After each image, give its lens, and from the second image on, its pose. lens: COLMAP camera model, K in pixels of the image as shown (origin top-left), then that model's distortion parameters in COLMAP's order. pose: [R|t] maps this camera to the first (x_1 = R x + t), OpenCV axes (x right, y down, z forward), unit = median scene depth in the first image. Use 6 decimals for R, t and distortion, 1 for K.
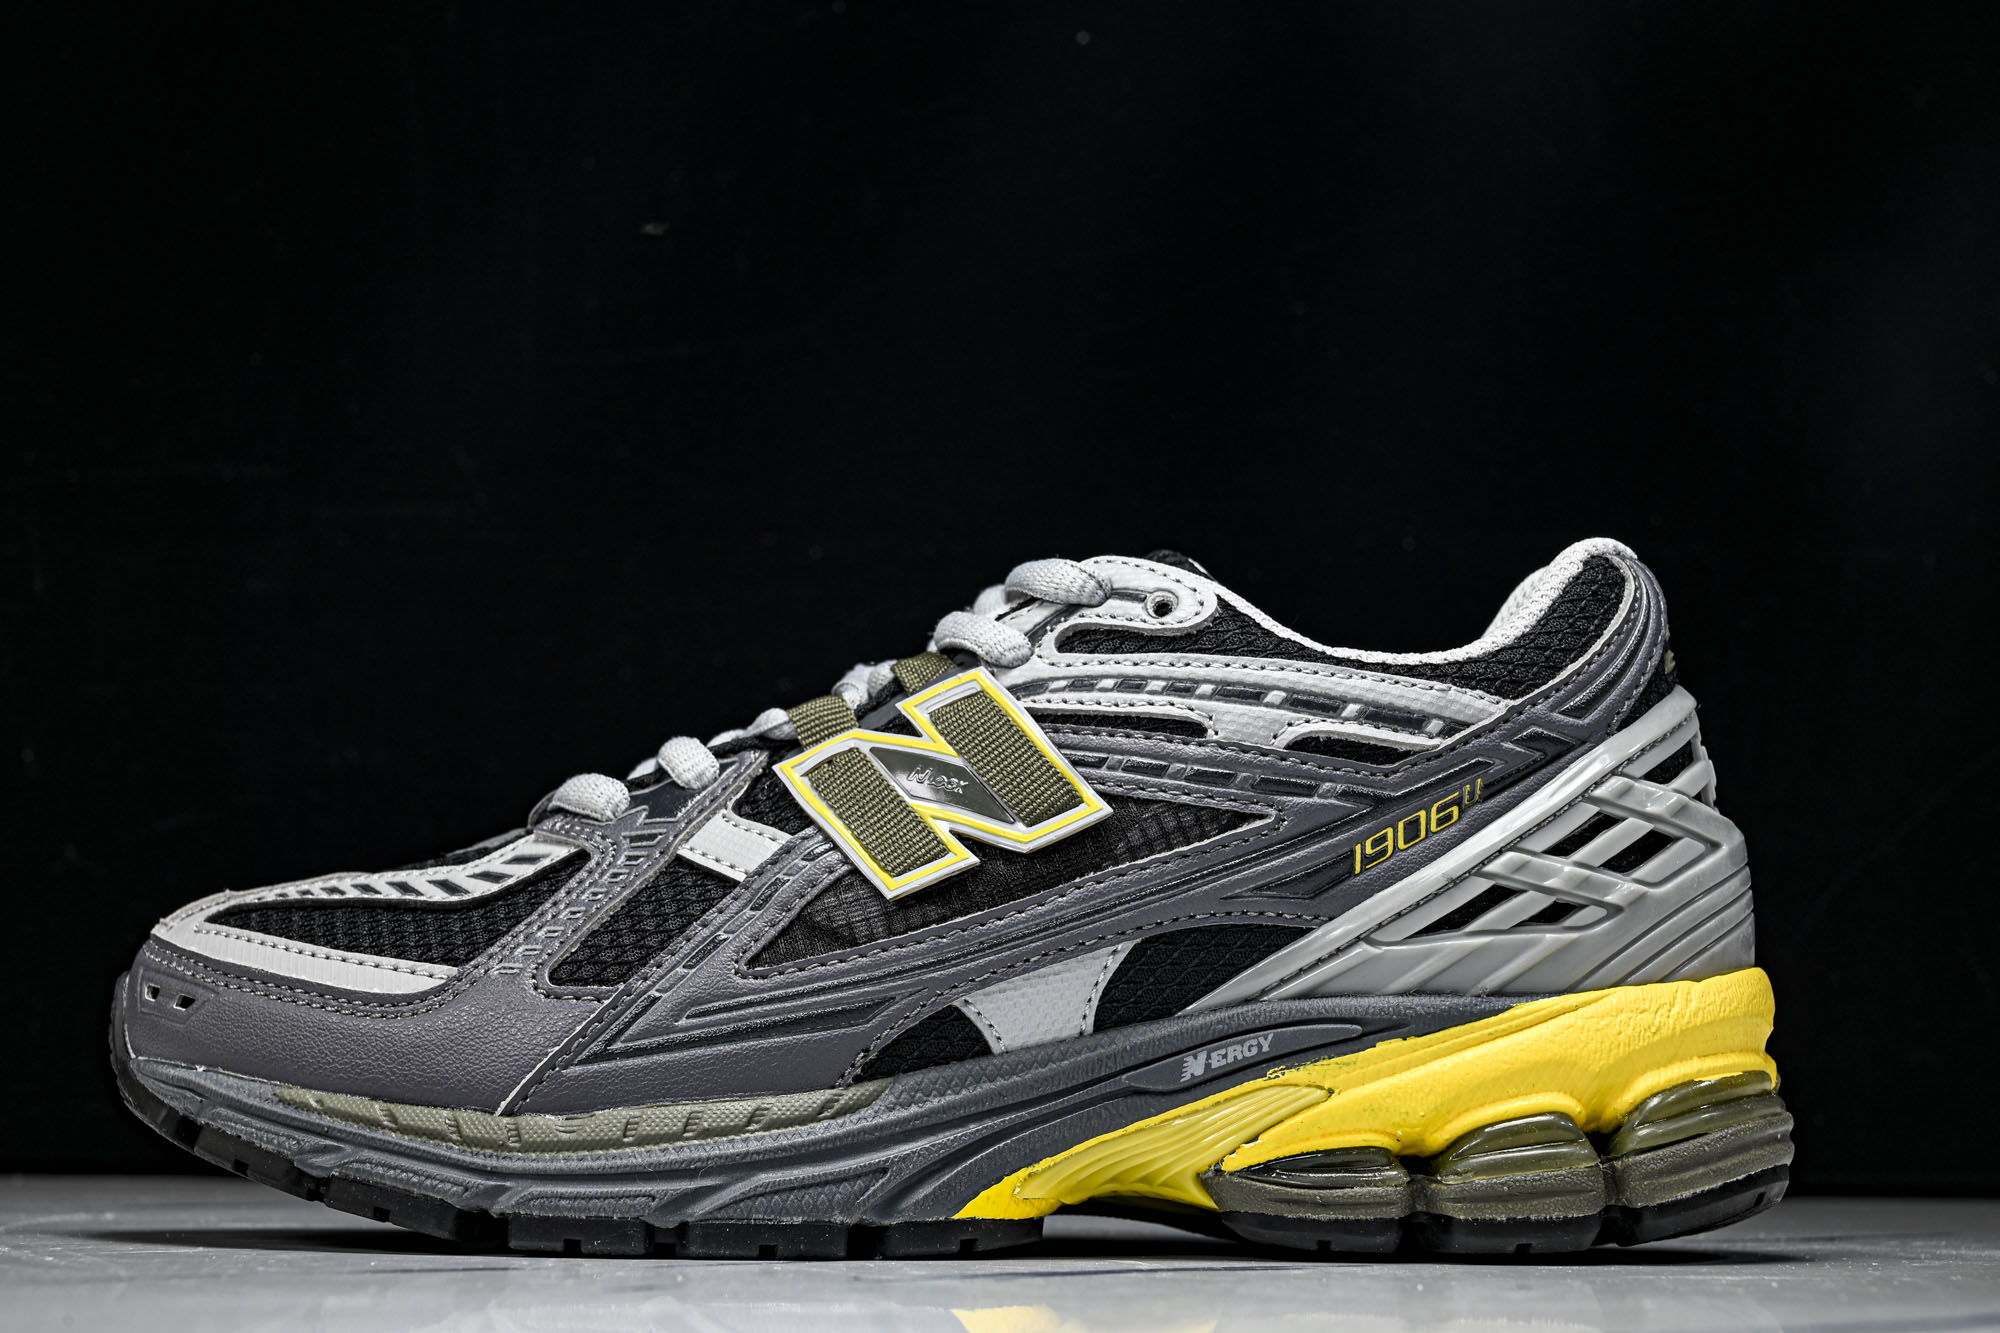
lens RADIAL K [[3772.5, 0, 1000.0], [0, 3772.5, 666.5], [0, 0, 1]] dist [0.015620, 0.004773]
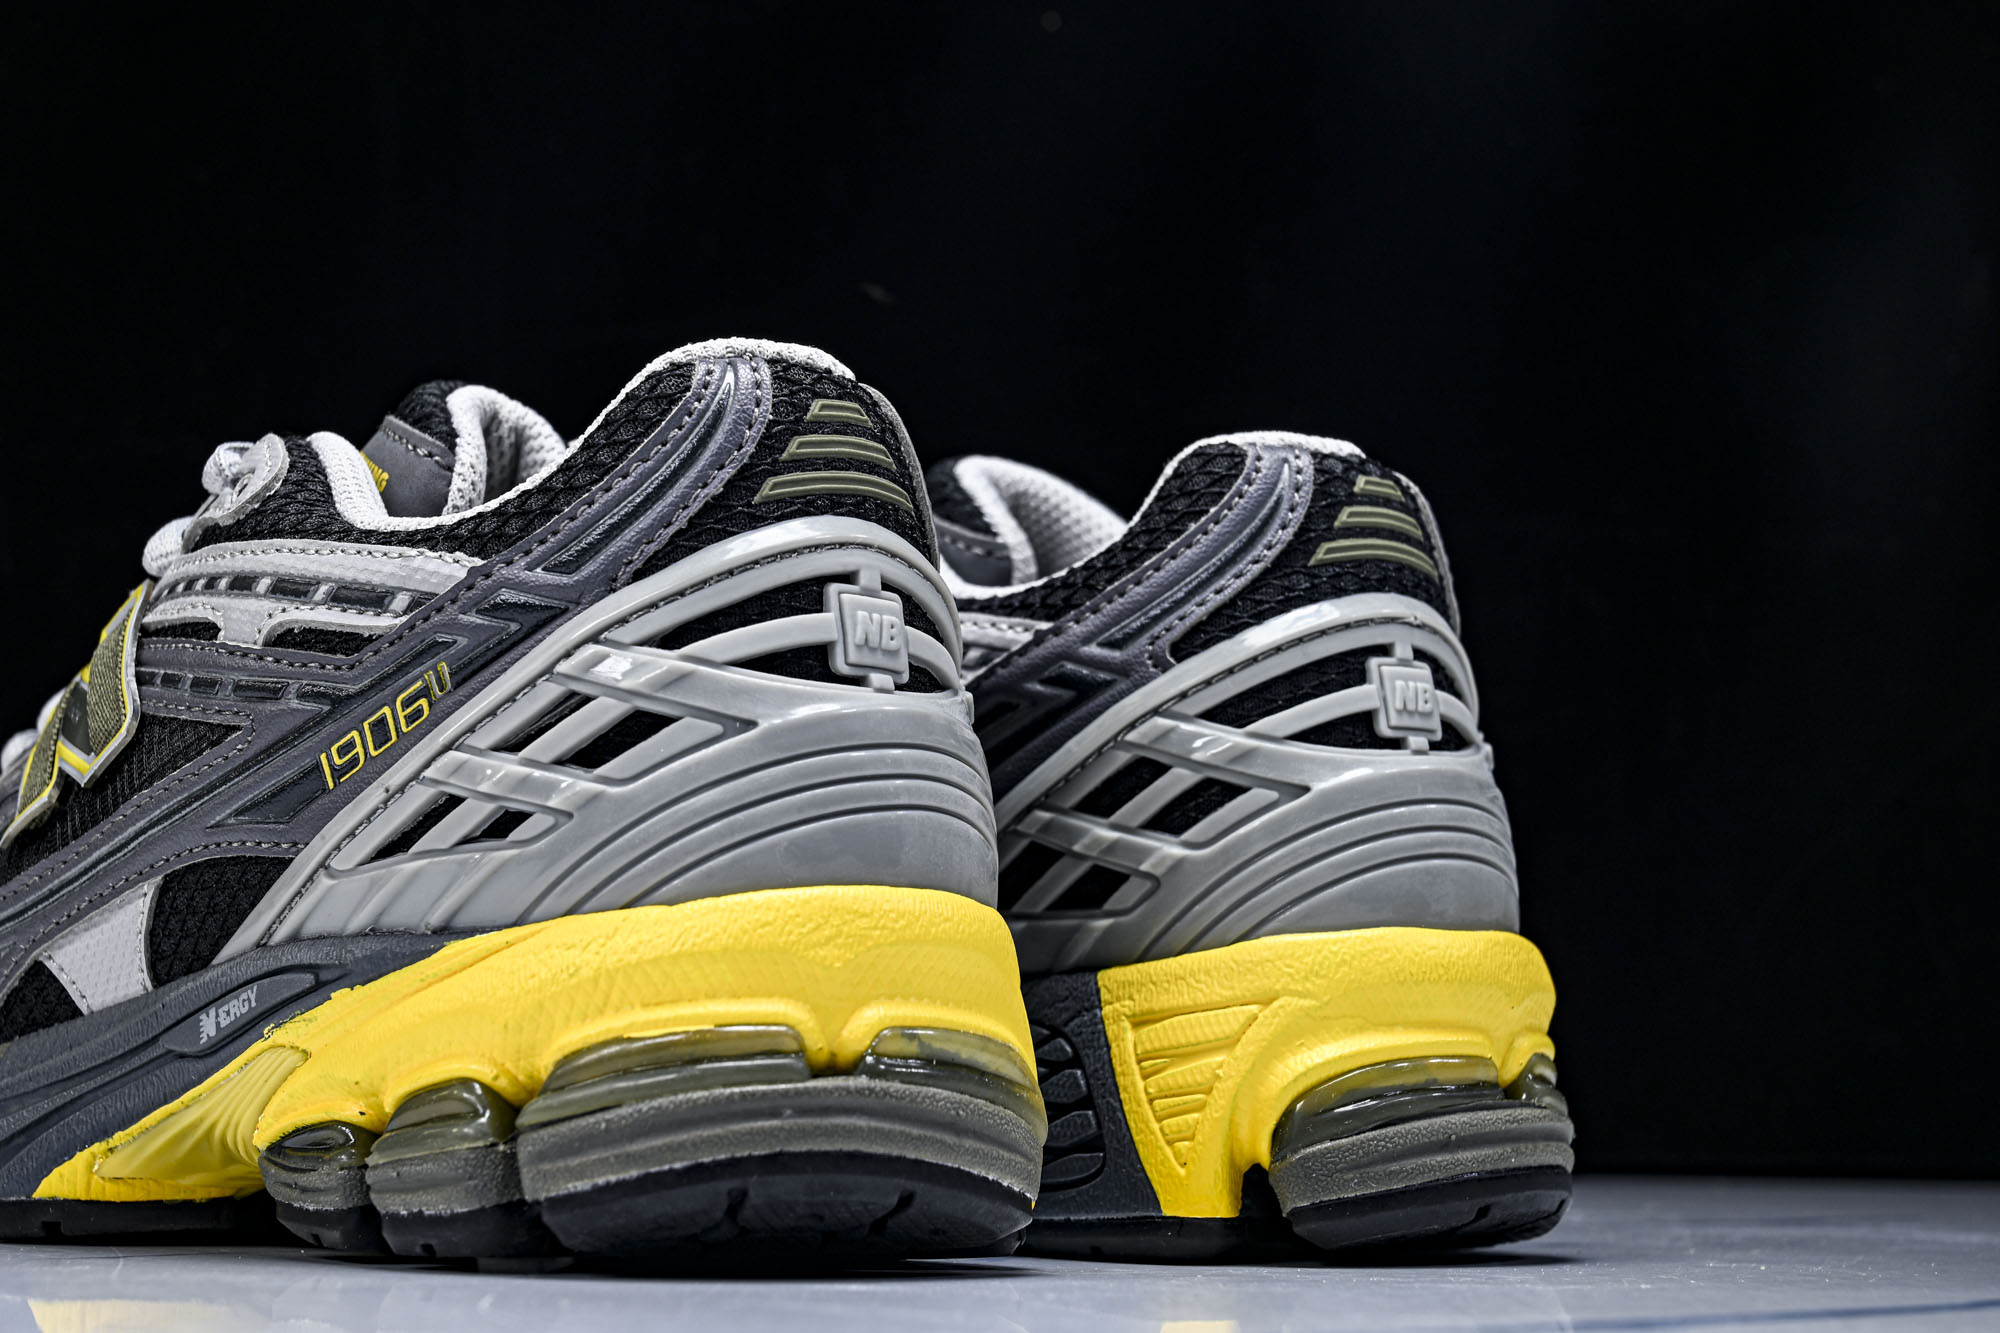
lens RADIAL K [[3772.5, 0, 1000.0], [0, 3772.5, 666.5], [0, 0, 1]] dist [0.015620, 0.004773]
pose [[0.699839, -0.081031, -0.709689, 0.782158], [0.067817, 0.996594, -0.046914, 0.076596], [0.711074, -0.015297, 0.702951, 0.524976]]
